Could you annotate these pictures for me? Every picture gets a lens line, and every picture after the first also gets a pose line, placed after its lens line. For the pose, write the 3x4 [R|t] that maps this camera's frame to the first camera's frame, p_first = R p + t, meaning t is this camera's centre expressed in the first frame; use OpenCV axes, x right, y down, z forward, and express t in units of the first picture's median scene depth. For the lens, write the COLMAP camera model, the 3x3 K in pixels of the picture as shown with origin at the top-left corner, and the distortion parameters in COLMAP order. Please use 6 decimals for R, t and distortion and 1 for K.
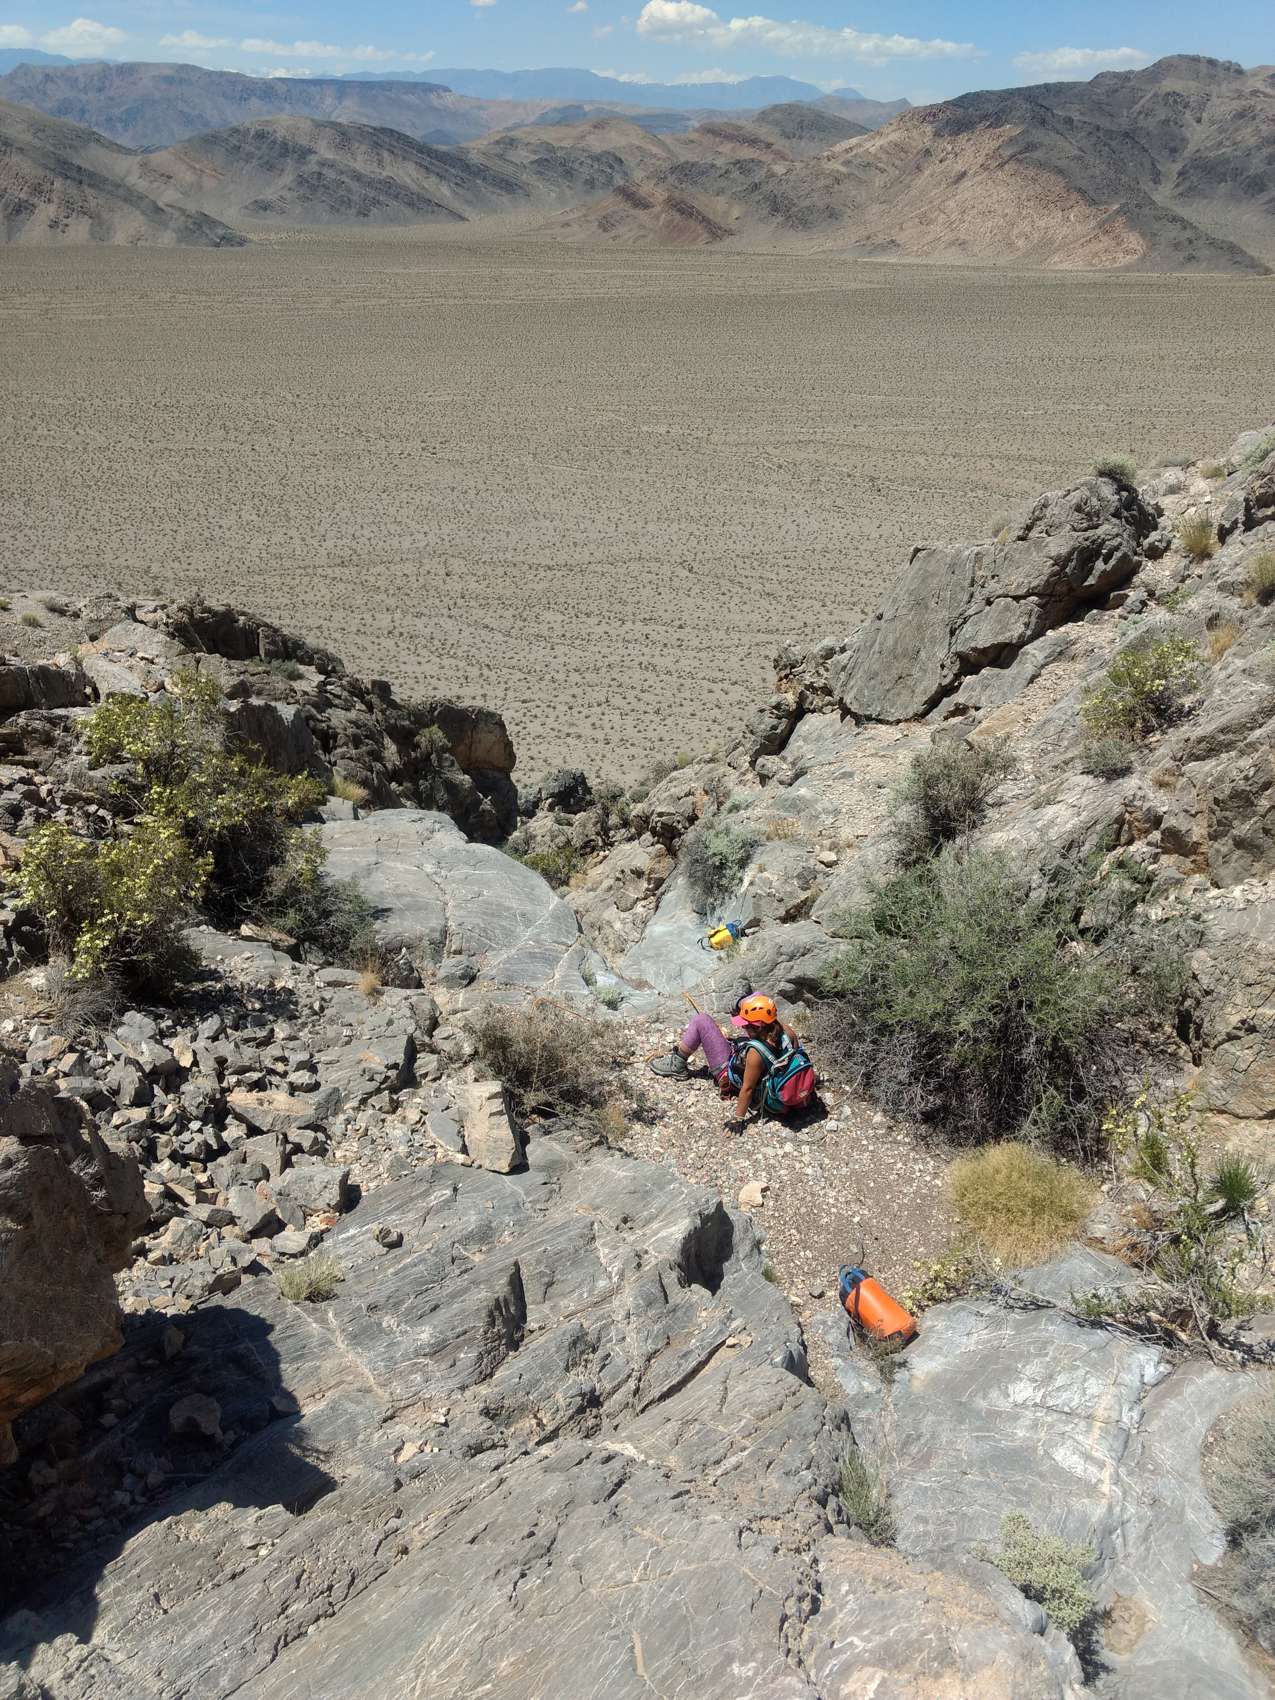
lens RADIAL K [[1282.5, 0, 621.5], [0, 1282.5, 821.3], [0, 0, 1]] dist [0.020177, -0.003375]
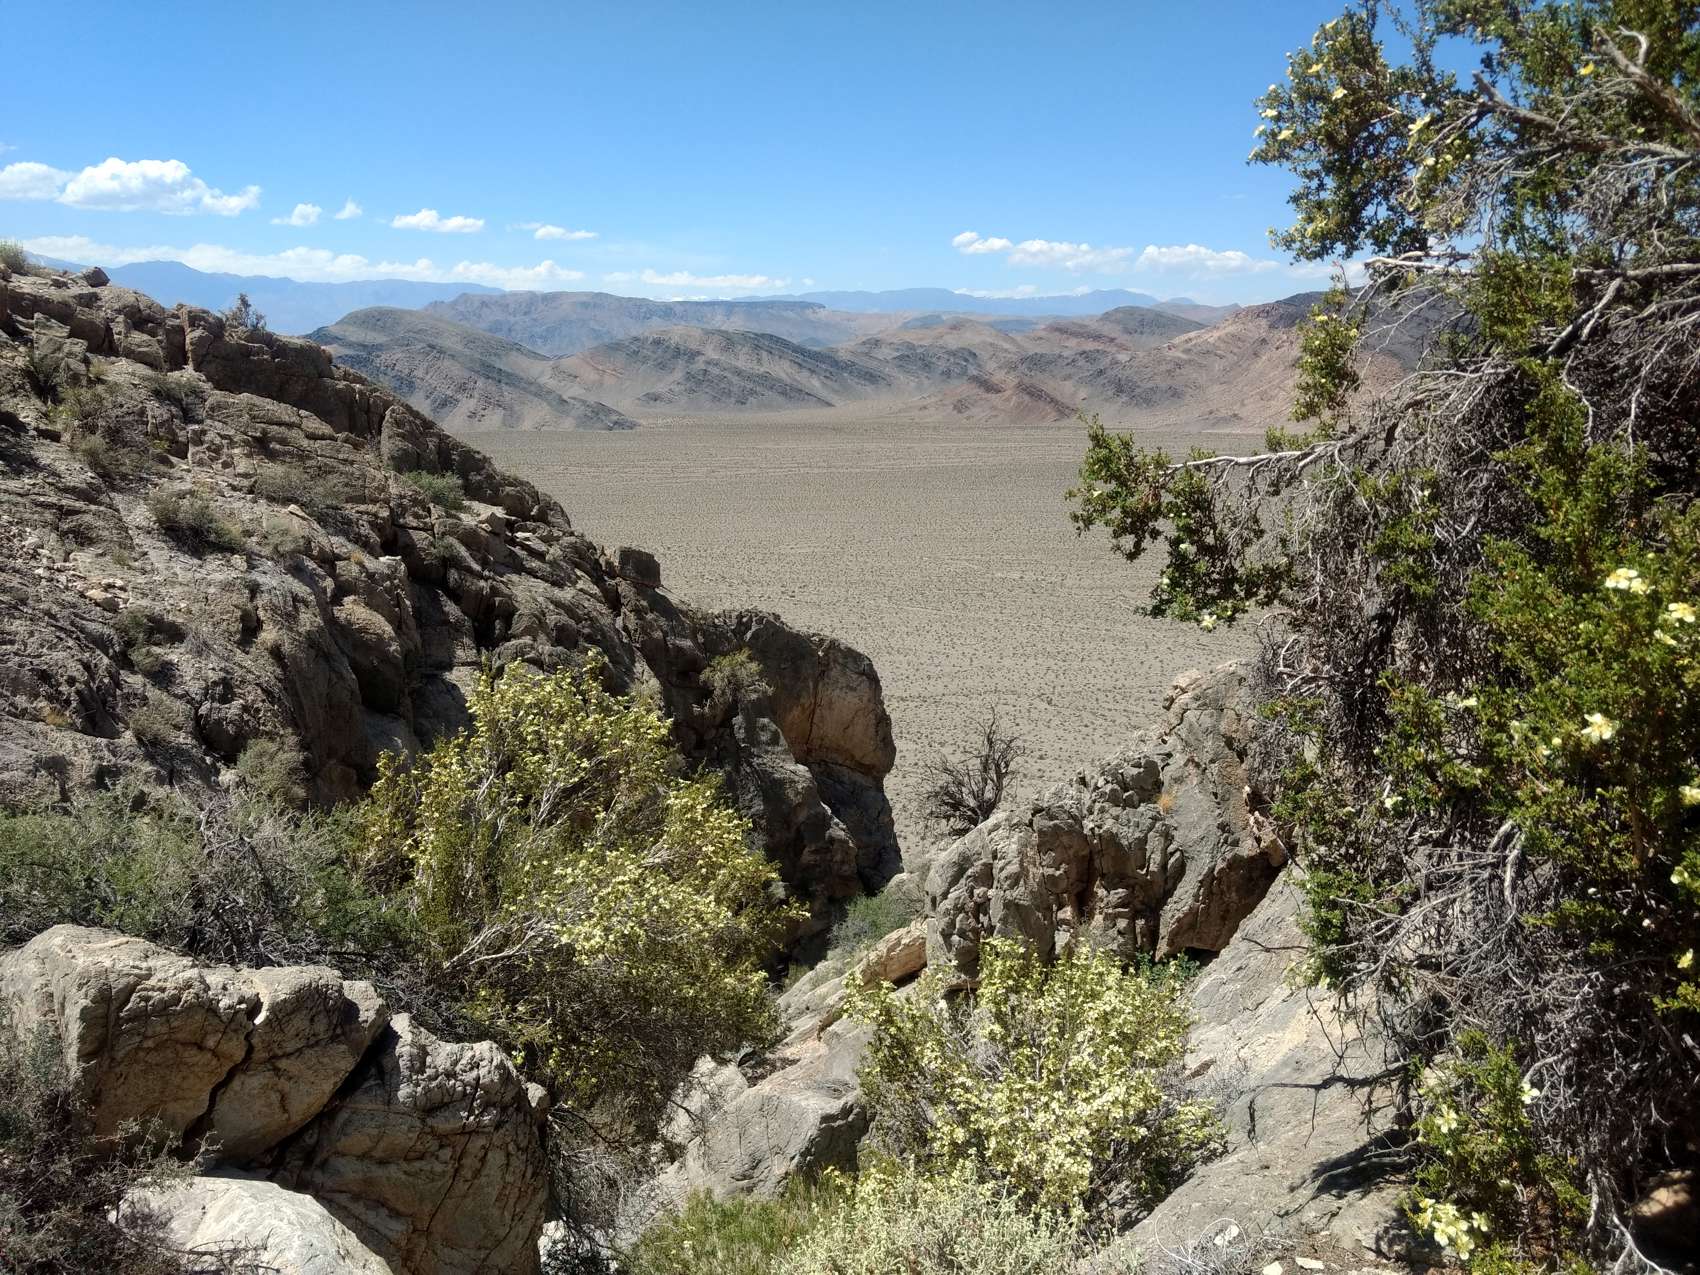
lens RADIAL K [[1282.5, 0, 851.0], [0, 1282.5, 637.1], [0, 0, 1]] dist [0.020177, -0.003375]
pose [[0.995481, 0.015014, -0.093771, -0.055072], [-0.038180, 0.967383, -0.250423, 0.040812], [0.086953, 0.252872, 0.963585, 0.502127]]
